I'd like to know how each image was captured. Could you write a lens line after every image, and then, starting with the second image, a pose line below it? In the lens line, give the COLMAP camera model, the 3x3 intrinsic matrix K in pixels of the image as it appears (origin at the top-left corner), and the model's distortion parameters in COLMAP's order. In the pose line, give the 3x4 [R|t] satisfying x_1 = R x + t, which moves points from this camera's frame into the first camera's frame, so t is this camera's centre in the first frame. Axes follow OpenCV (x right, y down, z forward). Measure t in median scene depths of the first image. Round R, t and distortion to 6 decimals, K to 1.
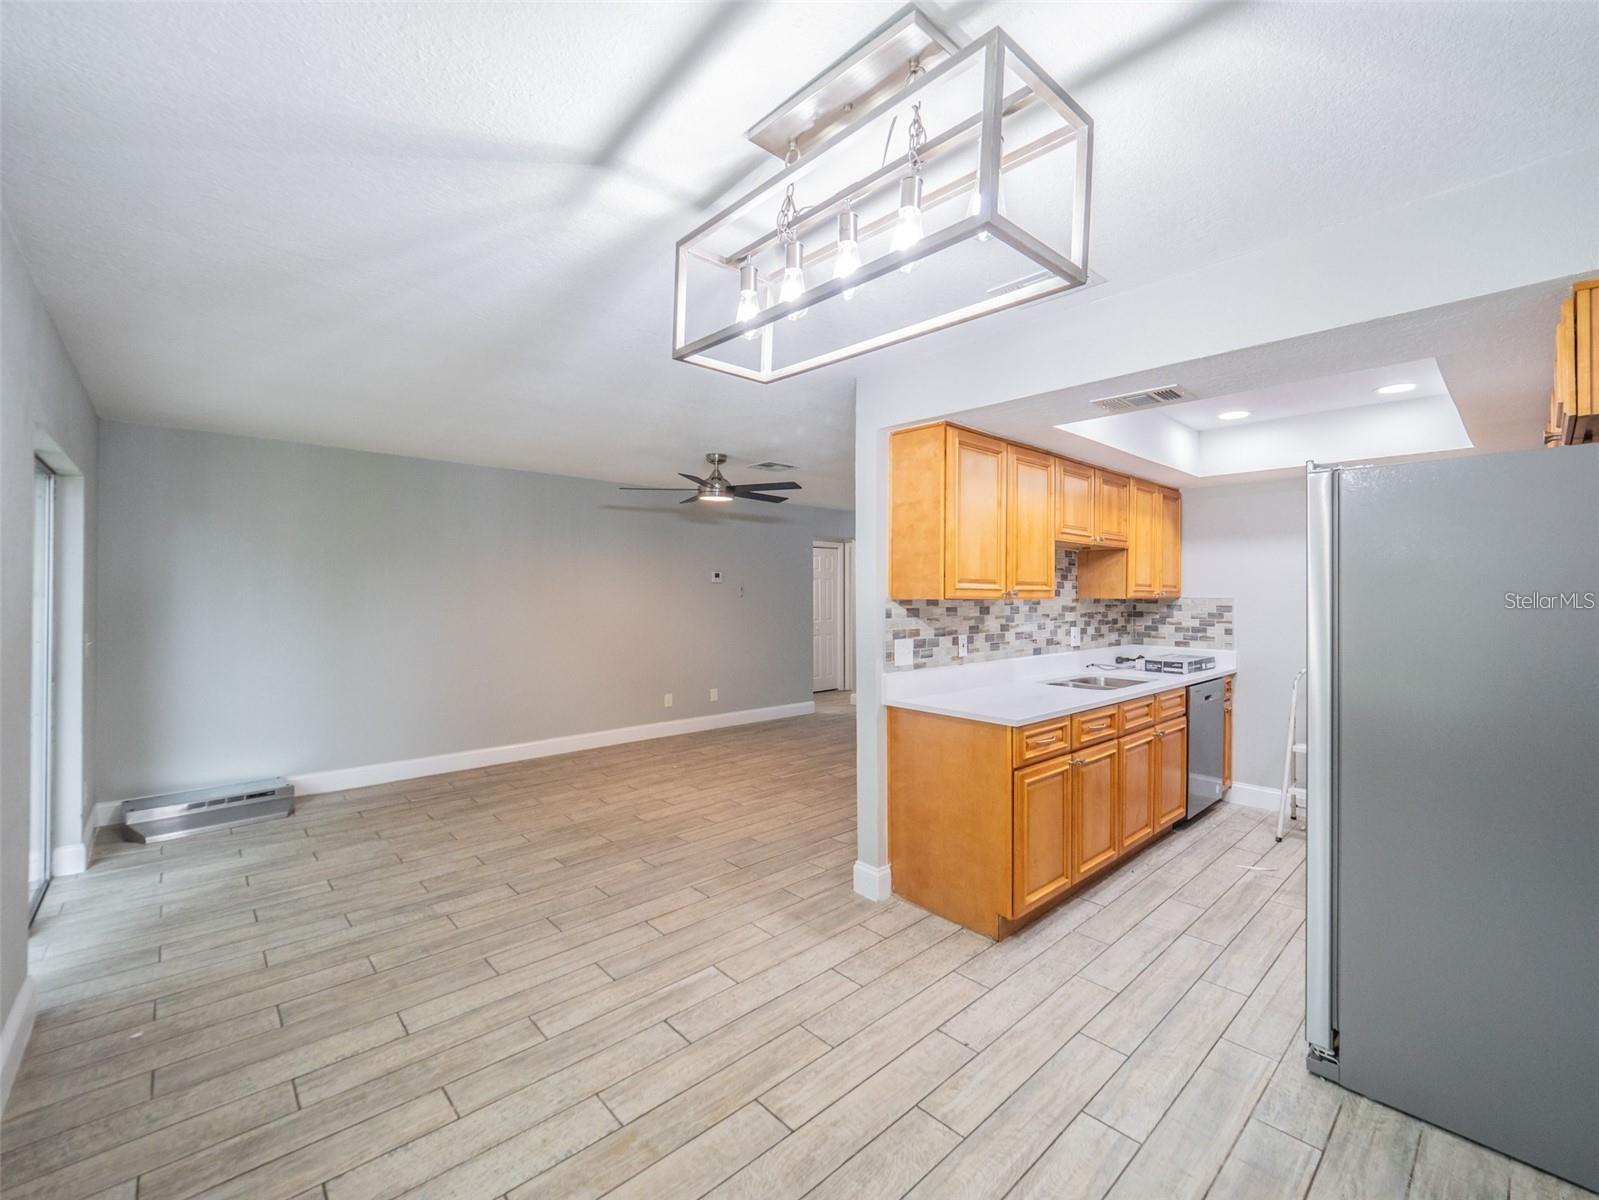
lens RADIAL K [[680.3, 0, 813.5], [0, 680.3, 596.1], [0, 0, 1]] dist [-0.006069, -0.000527]
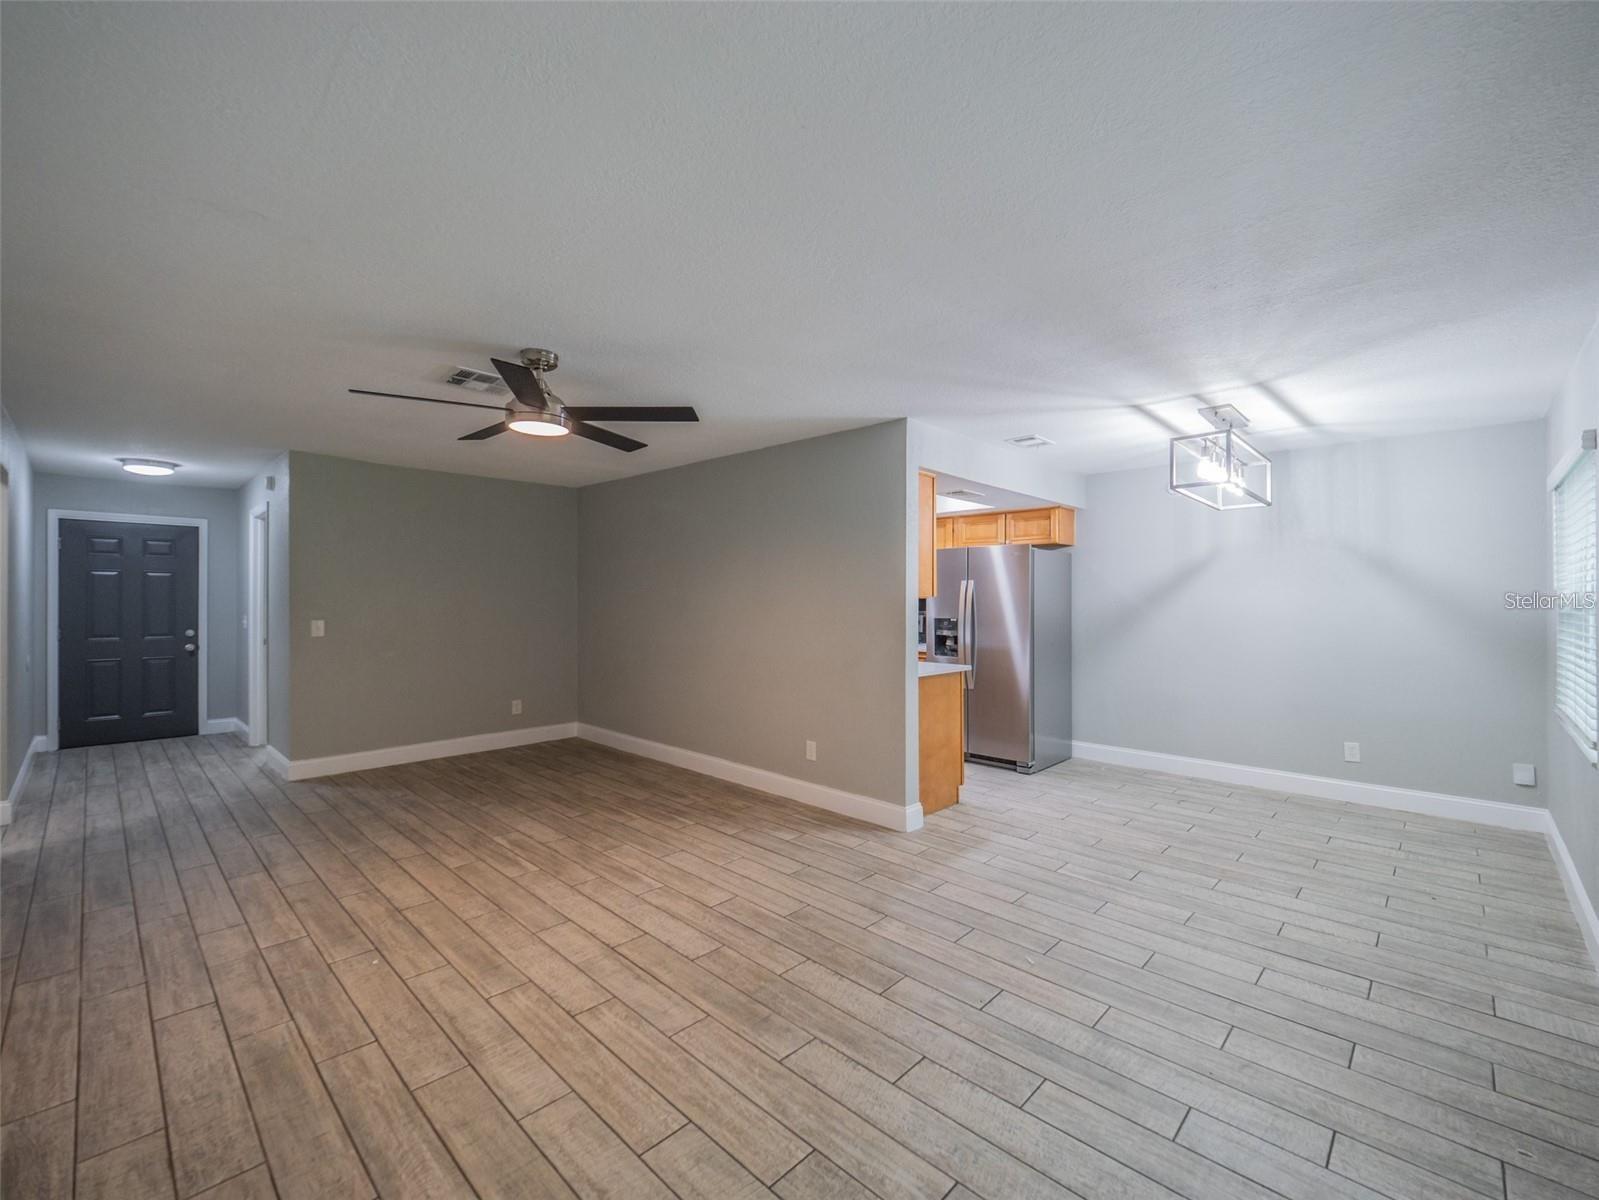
lens RADIAL K [[680.3, 0, 813.5], [0, 680.3, 596.1], [0, 0, 1]] dist [-0.006069, -0.000527]
pose [[-0.053458, -0.001049, 0.998570, -1.082444], [0.005709, 0.999983, 0.001356, 0.004581], [-0.998554, 0.005773, -0.053451, 1.156137]]
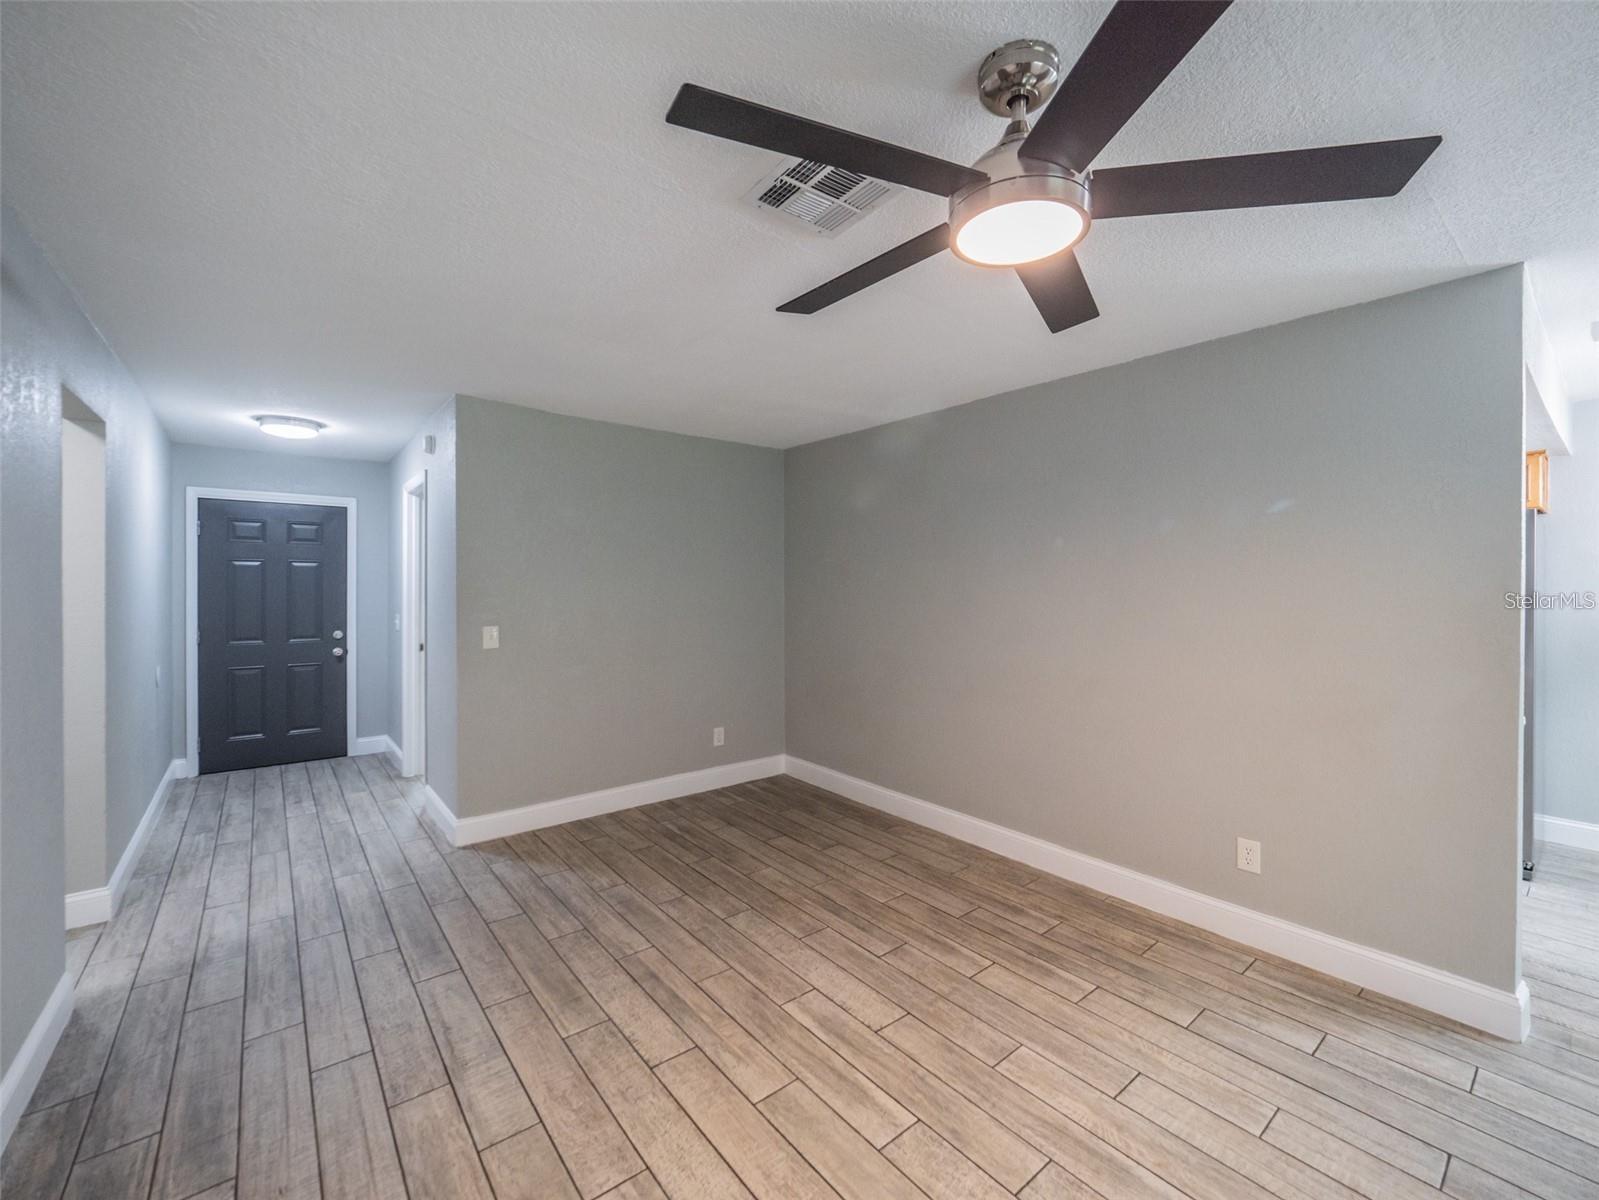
lens RADIAL K [[701.9, 0, 803.2], [0, 701.9, 590.8], [0, 0, 1]] dist [0.014663, -0.017742]
pose [[0.111088, -0.008027, 0.993778, -0.621941], [0.003599, 0.999964, 0.007675, -0.010553], [-0.993804, 0.002724, 0.111113, 1.526479]]
